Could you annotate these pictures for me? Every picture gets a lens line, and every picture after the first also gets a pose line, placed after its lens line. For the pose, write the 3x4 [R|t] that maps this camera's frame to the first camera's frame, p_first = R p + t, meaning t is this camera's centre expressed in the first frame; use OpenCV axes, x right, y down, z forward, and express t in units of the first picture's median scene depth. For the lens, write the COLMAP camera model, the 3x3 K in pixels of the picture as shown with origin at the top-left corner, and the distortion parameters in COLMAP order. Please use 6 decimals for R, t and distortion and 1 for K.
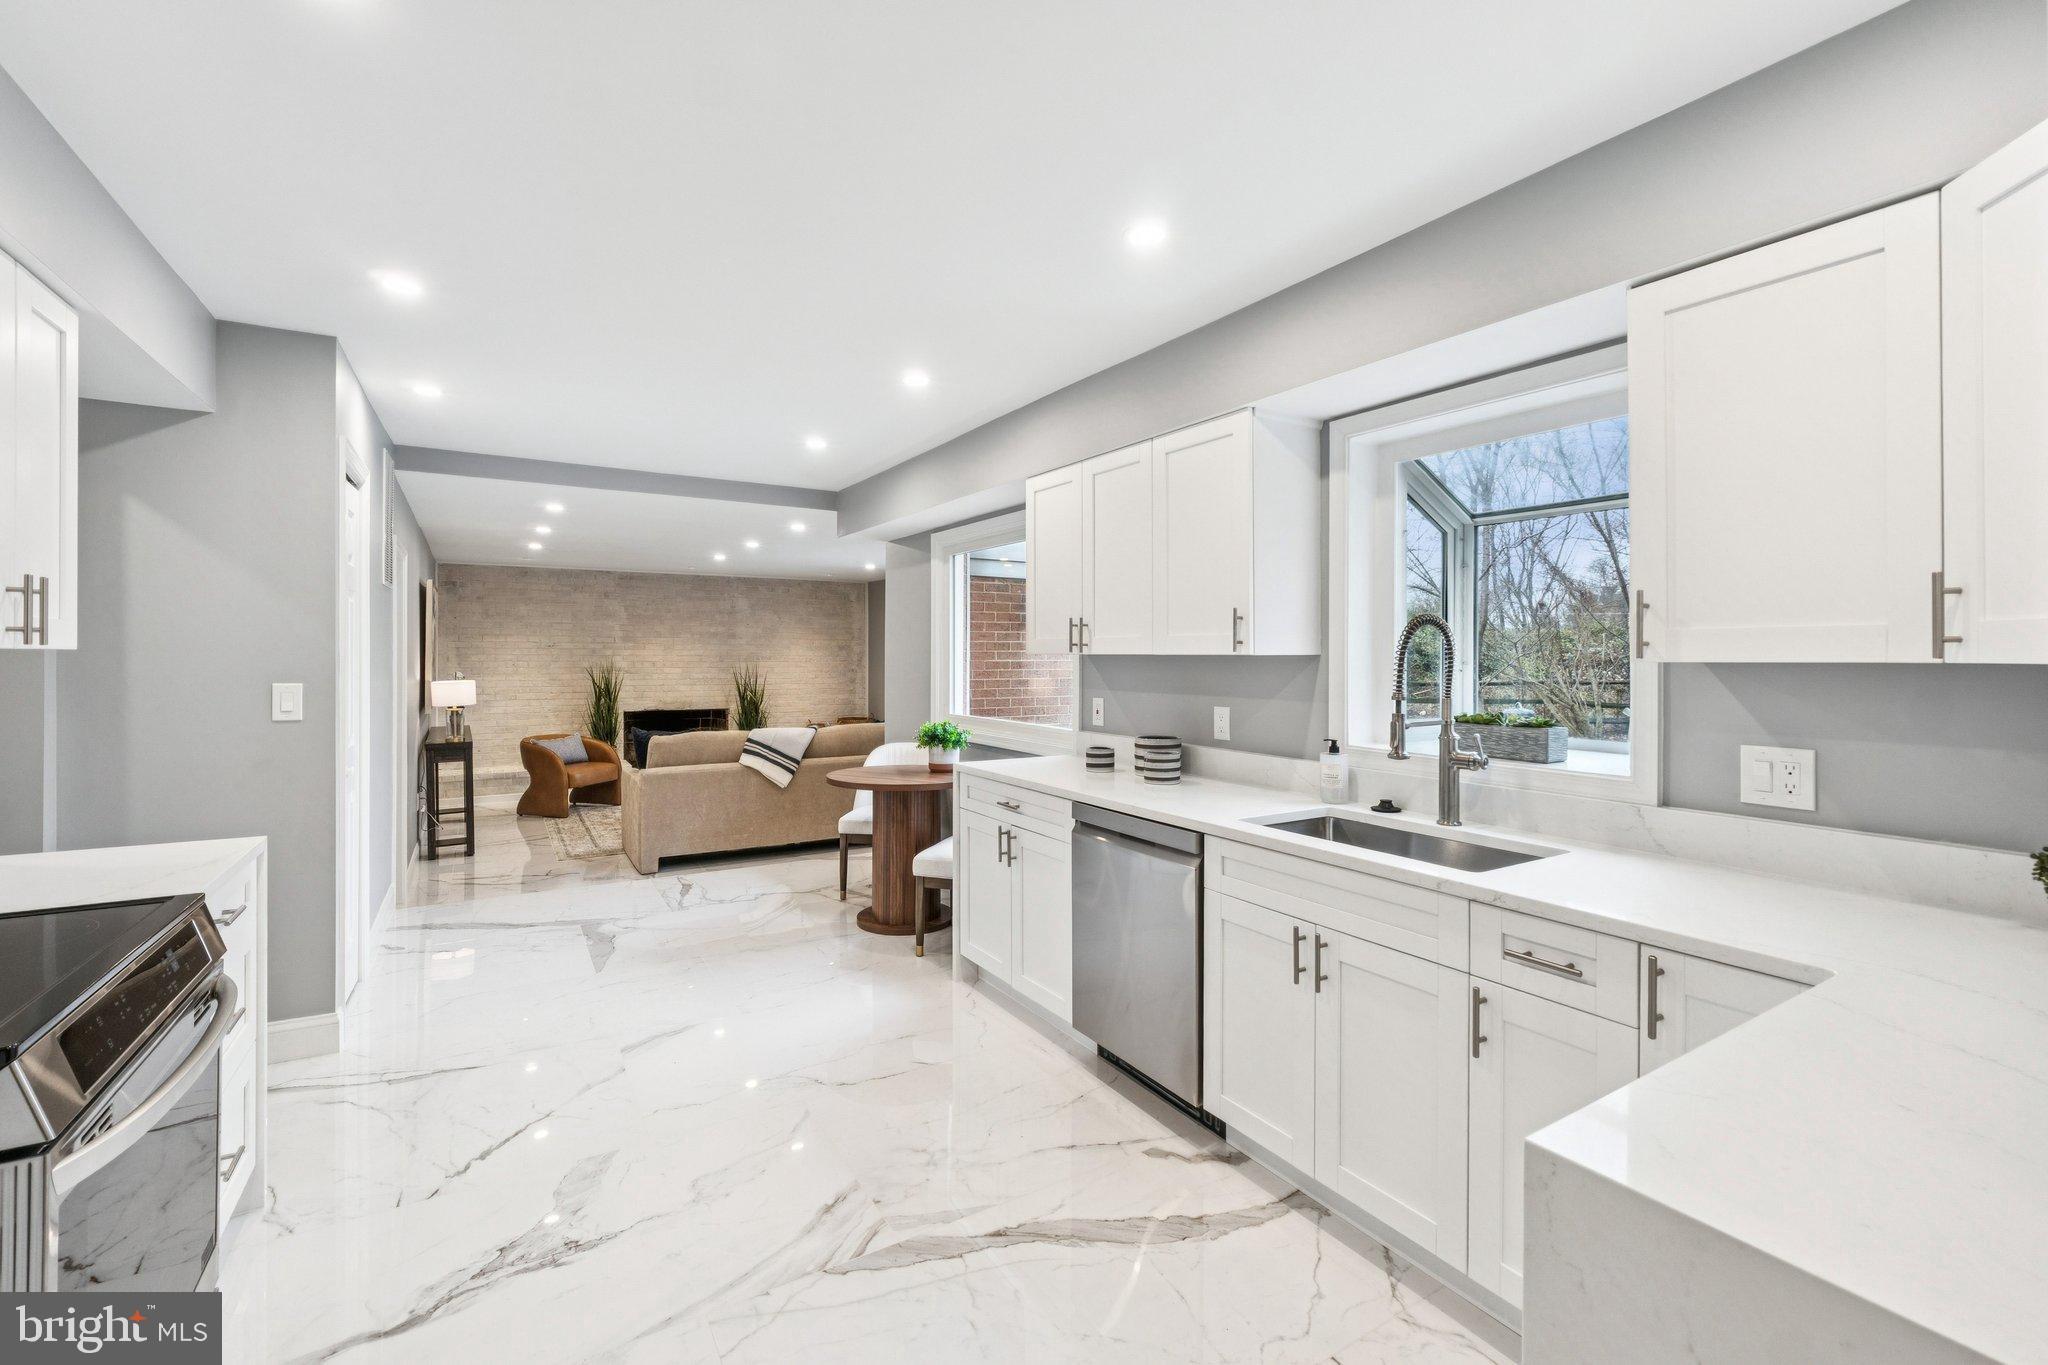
lens RADIAL K [[863.9, 0, 1024.5], [0, 863.9, 656.4], [0, 0, 1]] dist [-0.004986, 0.001091]
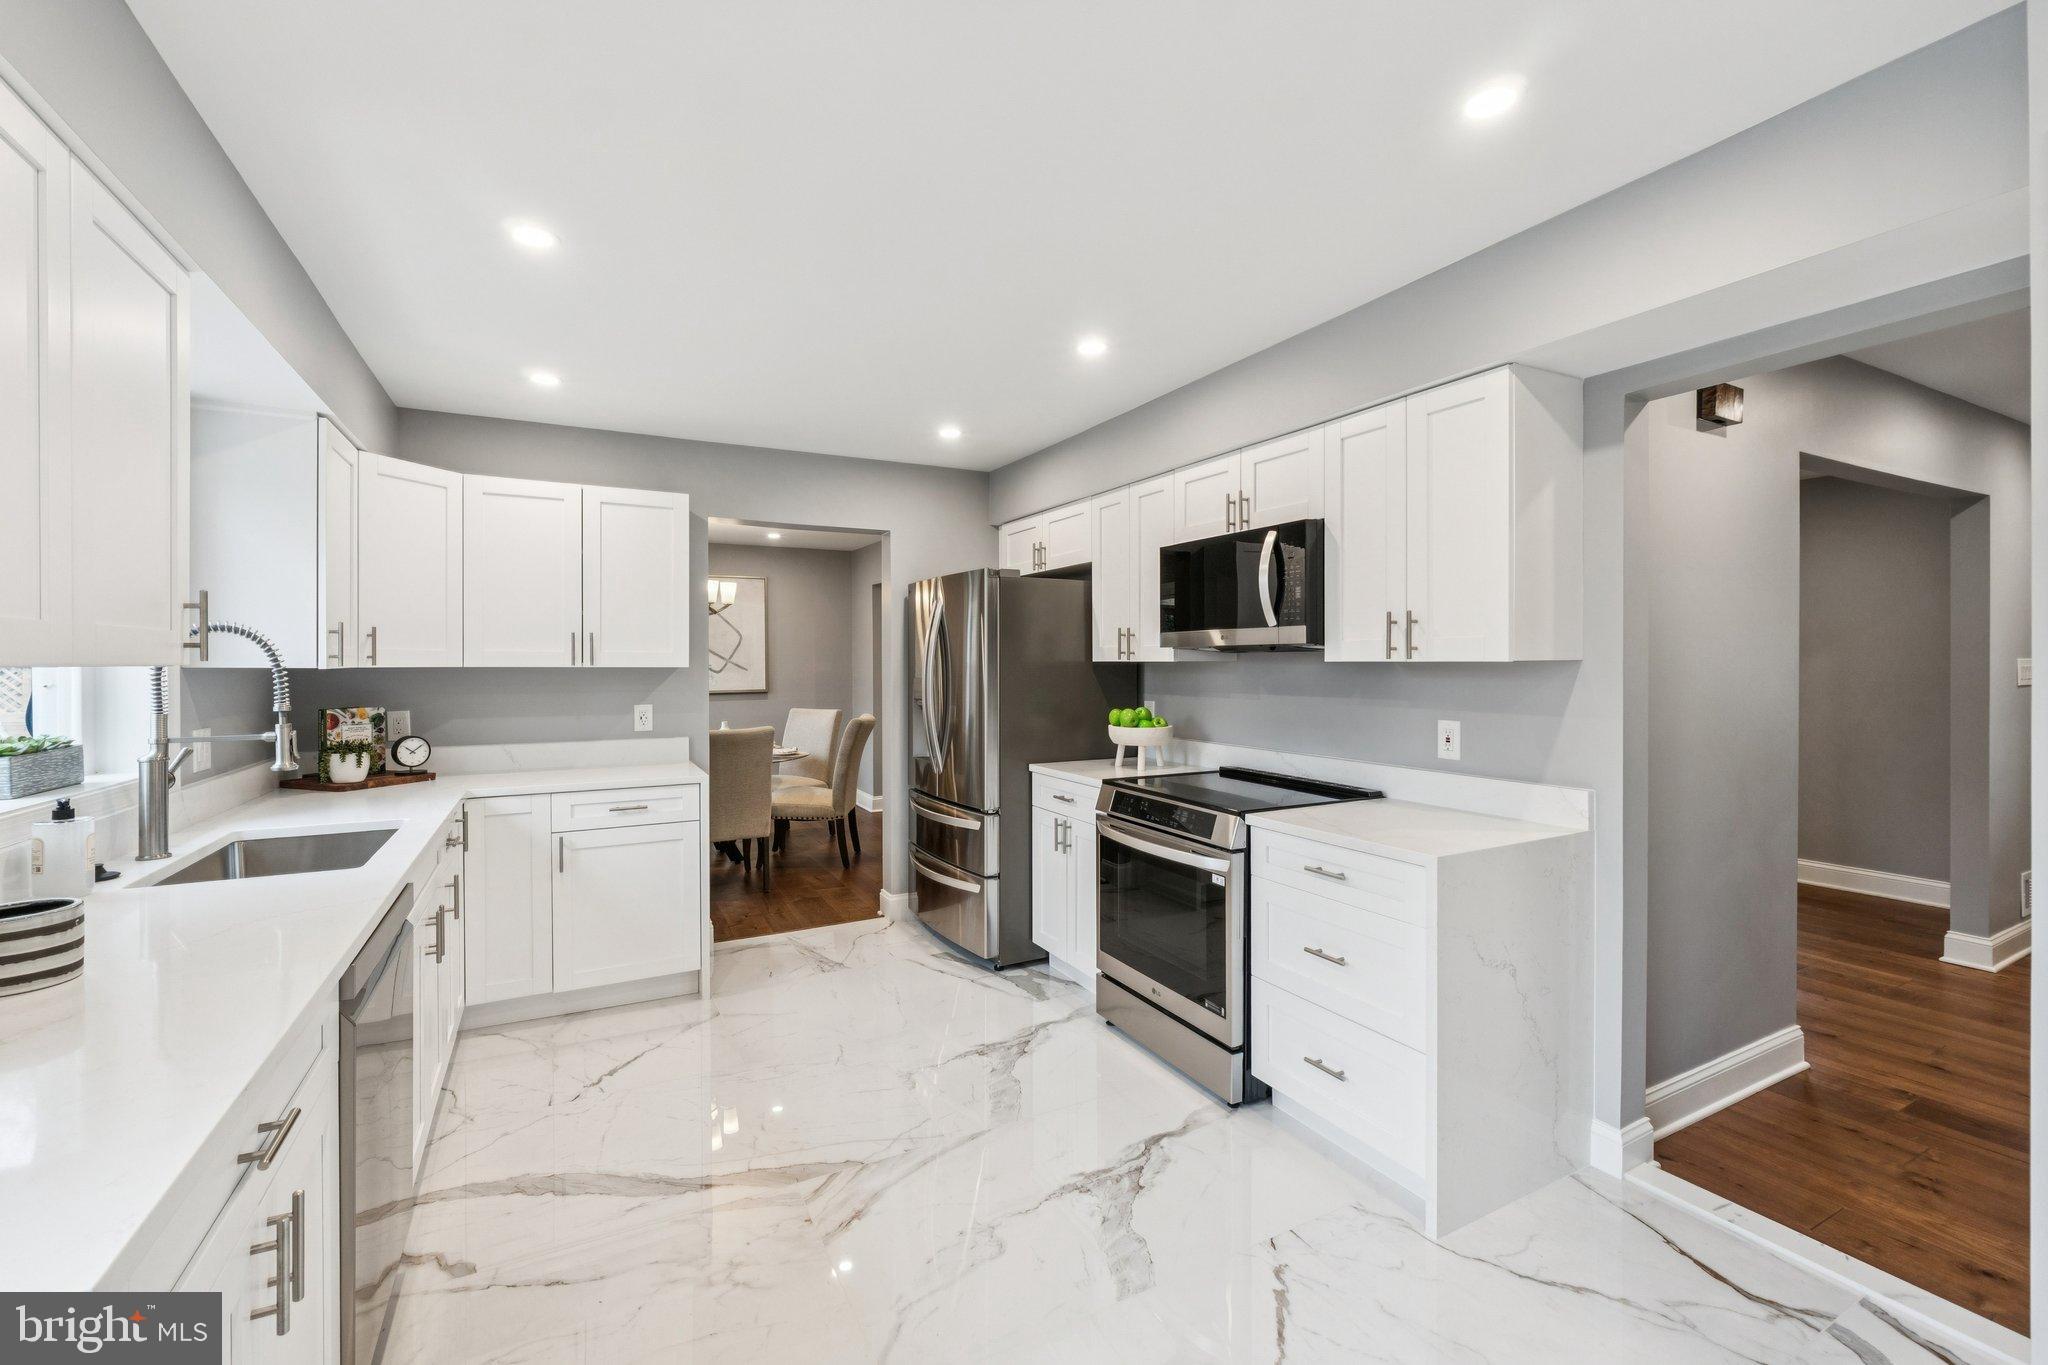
lens RADIAL K [[863.9, 0, 1017.4], [0, 863.9, 668.1], [0, 0, 1]] dist [-0.004986, 0.001091]
pose [[-0.997229, -0.002173, 0.074356, -0.306407], [-0.001487, 0.999956, 0.009284, -0.005389], [-0.074373, 0.009148, -0.997189, 1.246935]]
